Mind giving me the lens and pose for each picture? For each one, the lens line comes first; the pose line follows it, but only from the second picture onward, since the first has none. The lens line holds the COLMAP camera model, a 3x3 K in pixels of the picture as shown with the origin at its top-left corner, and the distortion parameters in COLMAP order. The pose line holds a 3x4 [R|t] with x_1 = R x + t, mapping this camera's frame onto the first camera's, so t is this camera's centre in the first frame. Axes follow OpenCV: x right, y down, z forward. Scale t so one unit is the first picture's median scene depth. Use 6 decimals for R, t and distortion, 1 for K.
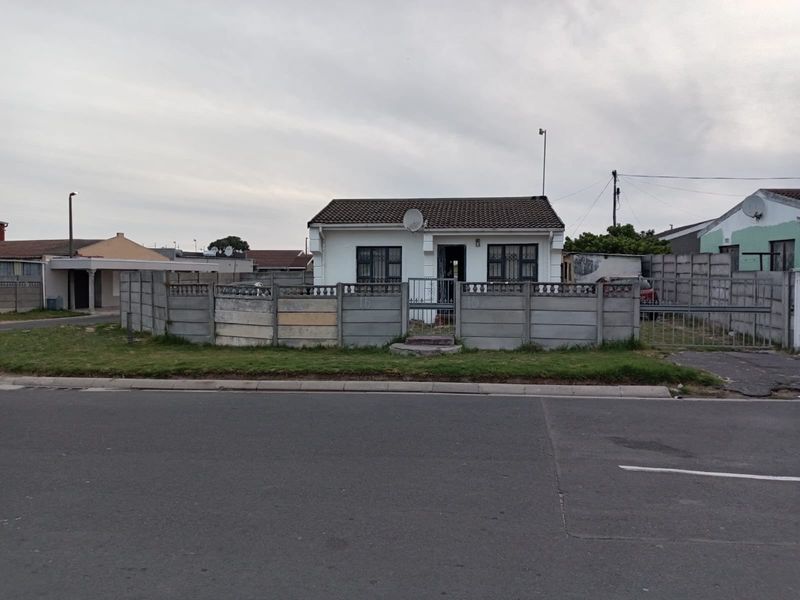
lens RADIAL K [[673.0, 0, 388.3], [0, 673.0, 288.8], [0, 0, 1]] dist [0.057283, -0.091280]
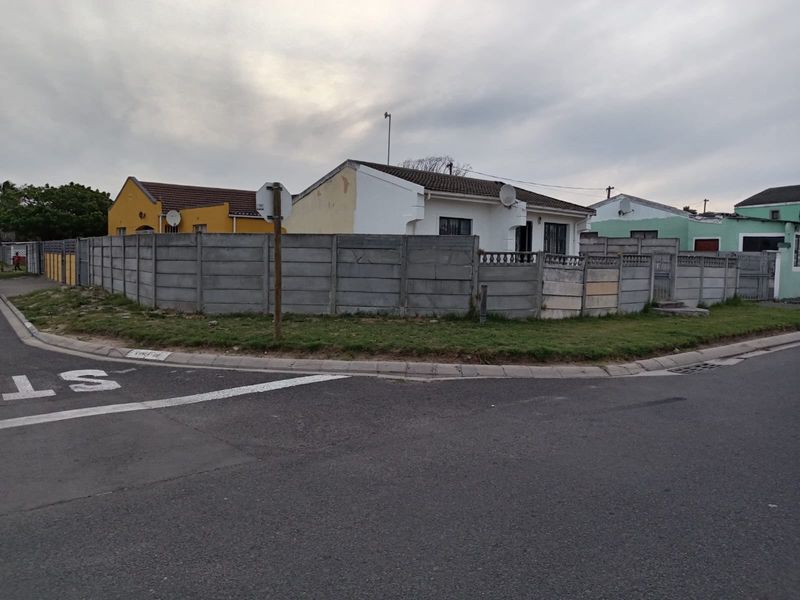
lens RADIAL K [[673.0, 0, 388.3], [0, 673.0, 288.8], [0, 0, 1]] dist [0.057283, -0.091280]
pose [[0.643942, -0.020139, 0.764809, -1.096231], [-0.006447, 0.999475, 0.031746, 0.014116], [-0.765047, -0.025373, 0.643474, 0.570655]]
